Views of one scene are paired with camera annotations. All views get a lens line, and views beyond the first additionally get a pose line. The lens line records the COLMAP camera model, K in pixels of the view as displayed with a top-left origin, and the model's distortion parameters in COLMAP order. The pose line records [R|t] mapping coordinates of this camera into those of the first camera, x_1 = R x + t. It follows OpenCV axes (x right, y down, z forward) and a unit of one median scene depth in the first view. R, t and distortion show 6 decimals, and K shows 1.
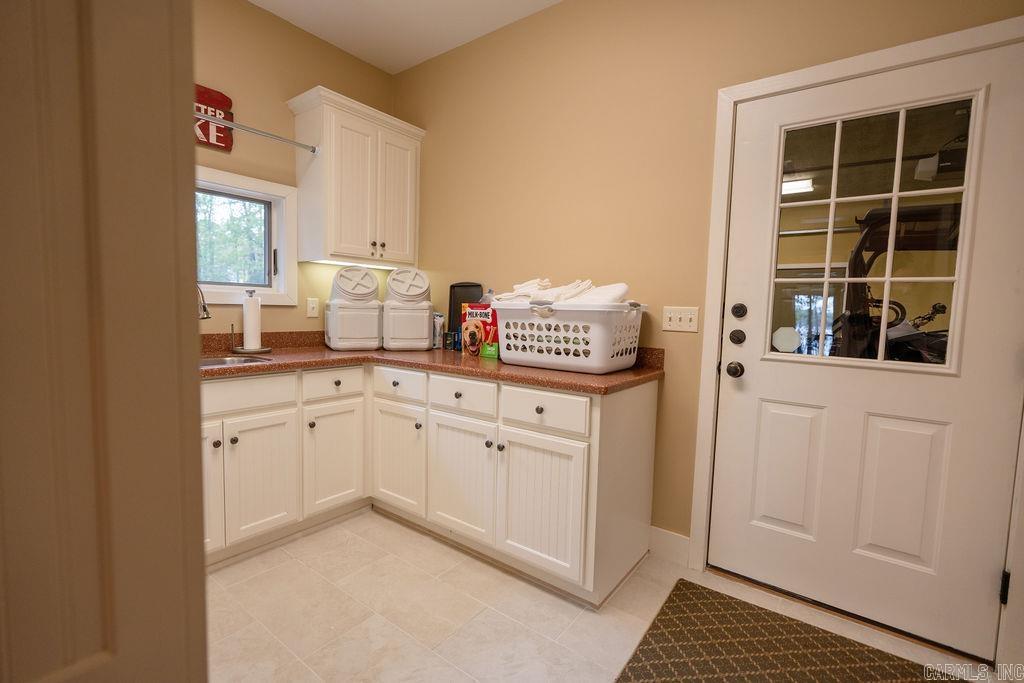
lens RADIAL K [[472.4, 0, 500.1], [0, 472.4, 342.9], [0, 0, 1]] dist [-0.003407, -0.000053]
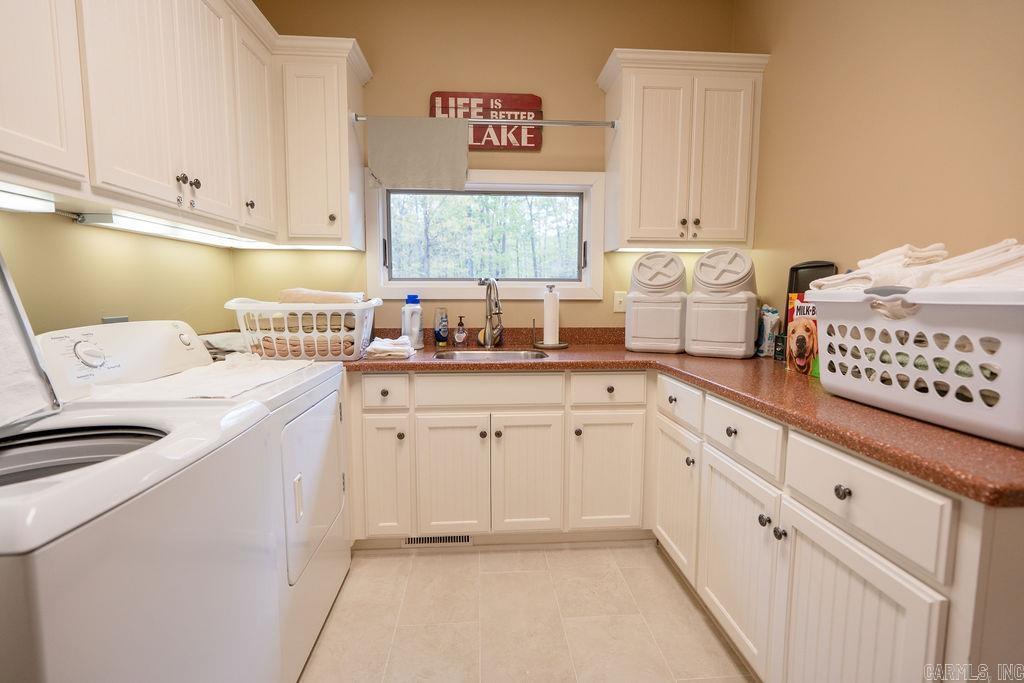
lens RADIAL K [[472.4, 0, 500.1], [0, 472.4, 342.9], [0, 0, 1]] dist [-0.003407, -0.000053]
pose [[0.665488, 0.053312, -0.744502, 0.156027], [-0.040881, 0.998552, 0.034962, -0.021435], [0.745288, 0.007170, 0.666704, 0.262910]]
